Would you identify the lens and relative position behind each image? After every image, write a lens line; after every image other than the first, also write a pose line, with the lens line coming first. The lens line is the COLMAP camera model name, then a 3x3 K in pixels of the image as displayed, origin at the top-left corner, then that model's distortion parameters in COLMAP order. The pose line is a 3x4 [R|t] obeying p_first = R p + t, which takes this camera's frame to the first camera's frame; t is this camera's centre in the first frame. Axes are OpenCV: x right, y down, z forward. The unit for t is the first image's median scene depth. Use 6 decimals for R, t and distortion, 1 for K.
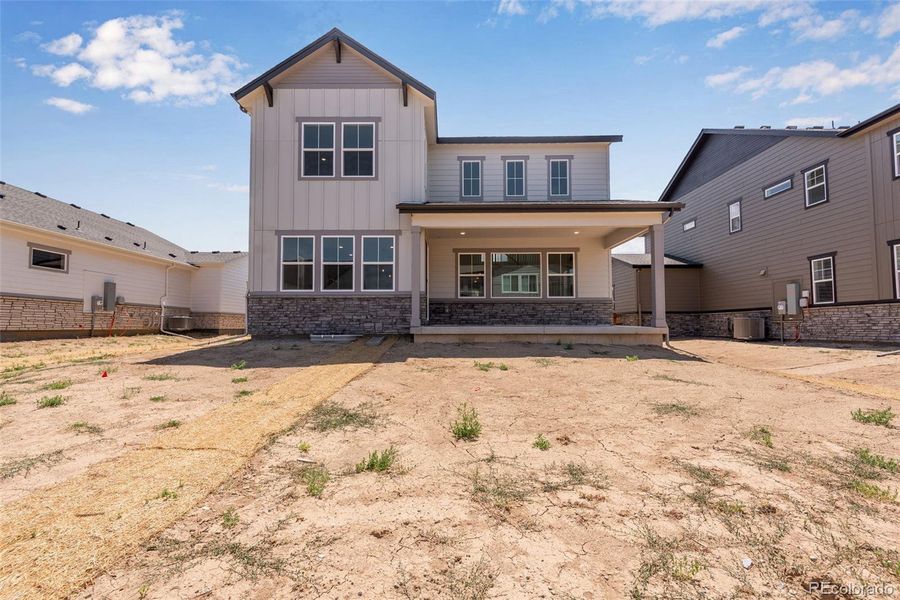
lens RADIAL K [[418.6, 0, 445.8], [0, 418.6, 303.3], [0, 0, 1]] dist [0.020648, -0.000652]
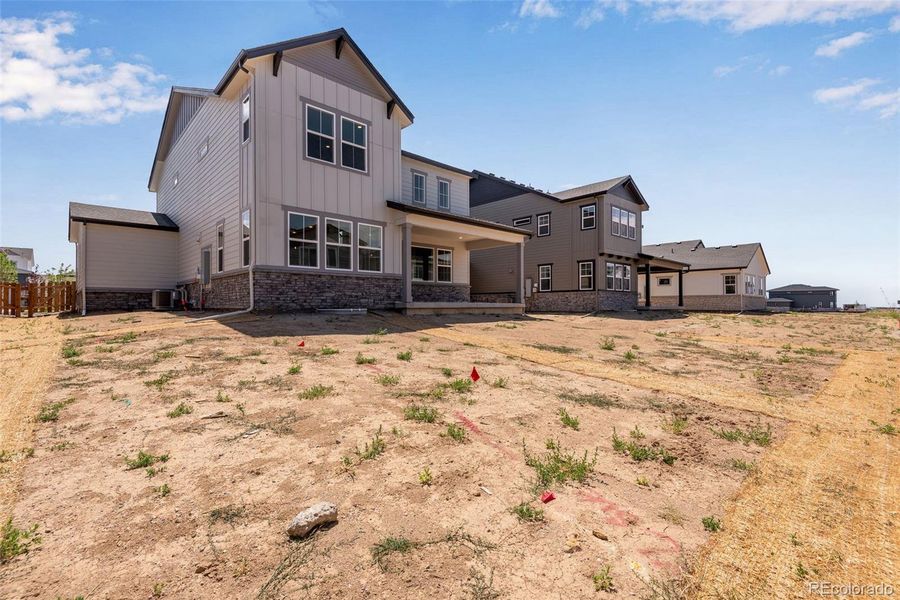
lens RADIAL K [[418.6, 0, 445.8], [0, 418.6, 303.3], [0, 0, 1]] dist [0.020648, -0.000652]
pose [[0.720255, 0.005847, 0.693685, -0.811923], [-0.045953, 0.998170, 0.039299, 0.002786], [-0.692186, -0.060182, 0.719206, -0.007170]]
